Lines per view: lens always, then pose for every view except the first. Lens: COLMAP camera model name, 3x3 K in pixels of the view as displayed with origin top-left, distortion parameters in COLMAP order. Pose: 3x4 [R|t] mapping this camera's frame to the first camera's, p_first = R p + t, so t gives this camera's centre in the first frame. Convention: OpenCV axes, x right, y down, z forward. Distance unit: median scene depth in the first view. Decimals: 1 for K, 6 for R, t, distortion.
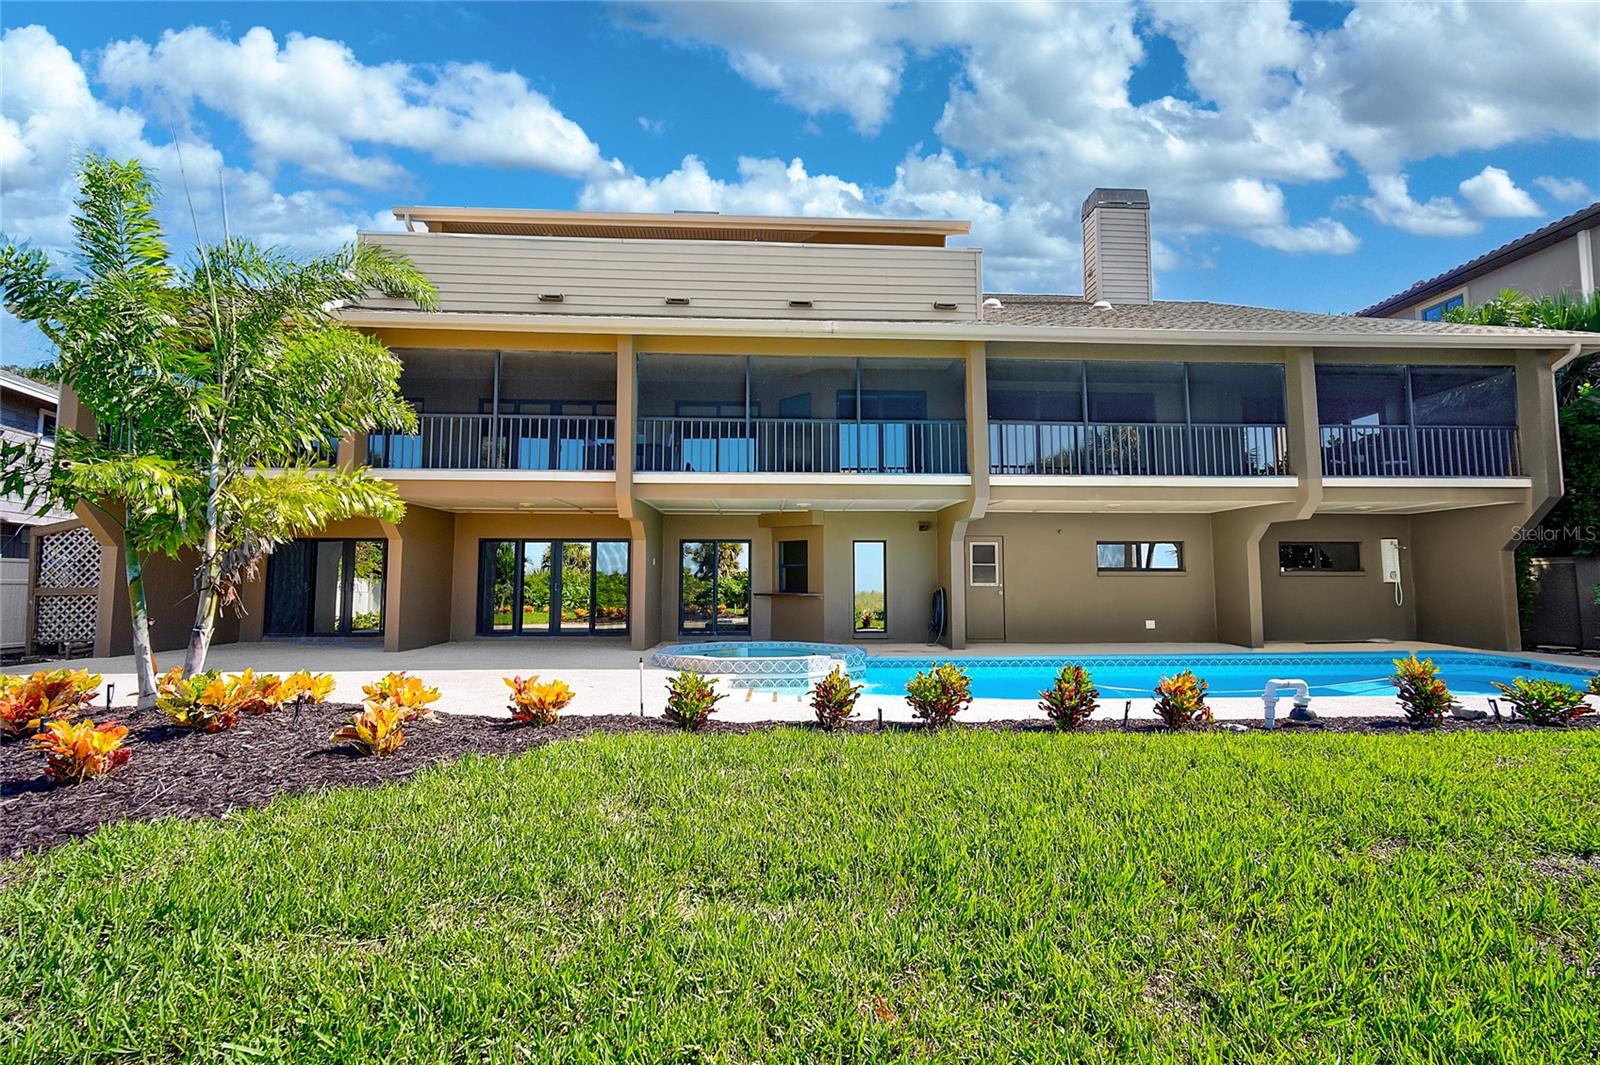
lens RADIAL K [[683.9, 0, 800.0], [0, 683.9, 532.5], [0, 0, 1]] dist [0.009431, -0.000042]
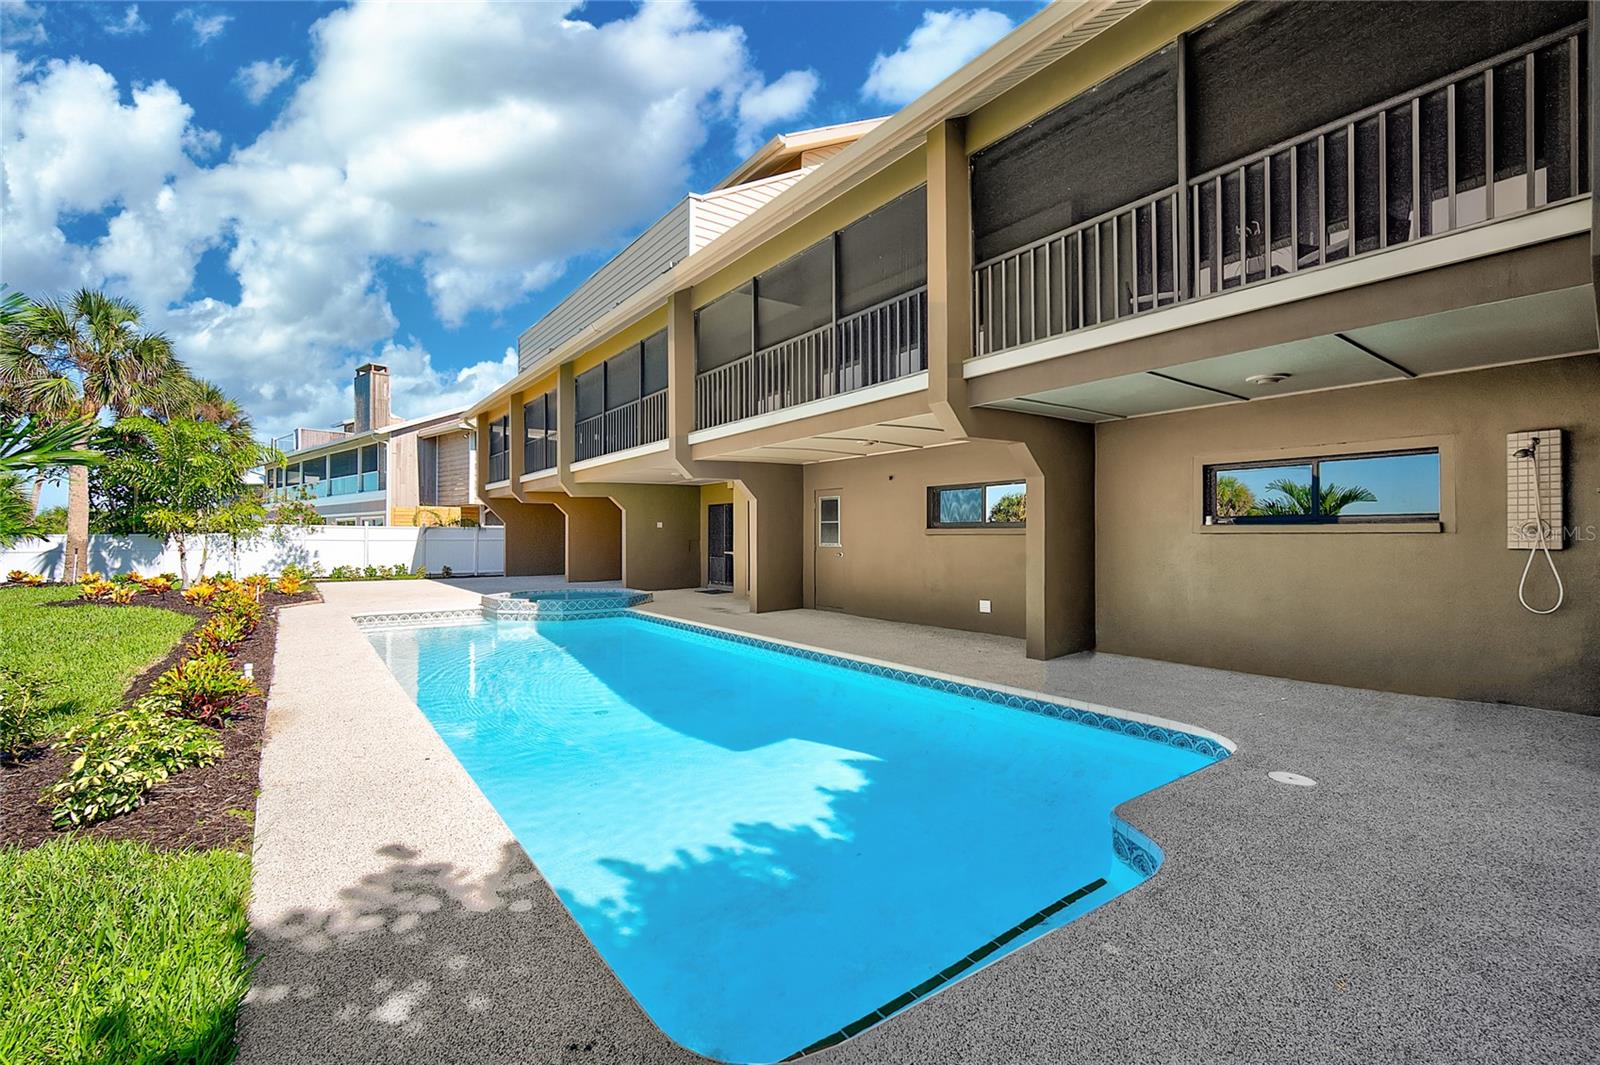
lens RADIAL K [[683.9, 0, 800.0], [0, 683.9, 532.5], [0, 0, 1]] dist [0.009431, -0.000042]
pose [[0.556454, -0.001346, -0.830878, 0.966826], [0.080720, 0.995356, 0.052447, 0.013047], [0.826948, -0.096252, 0.553978, 0.487227]]
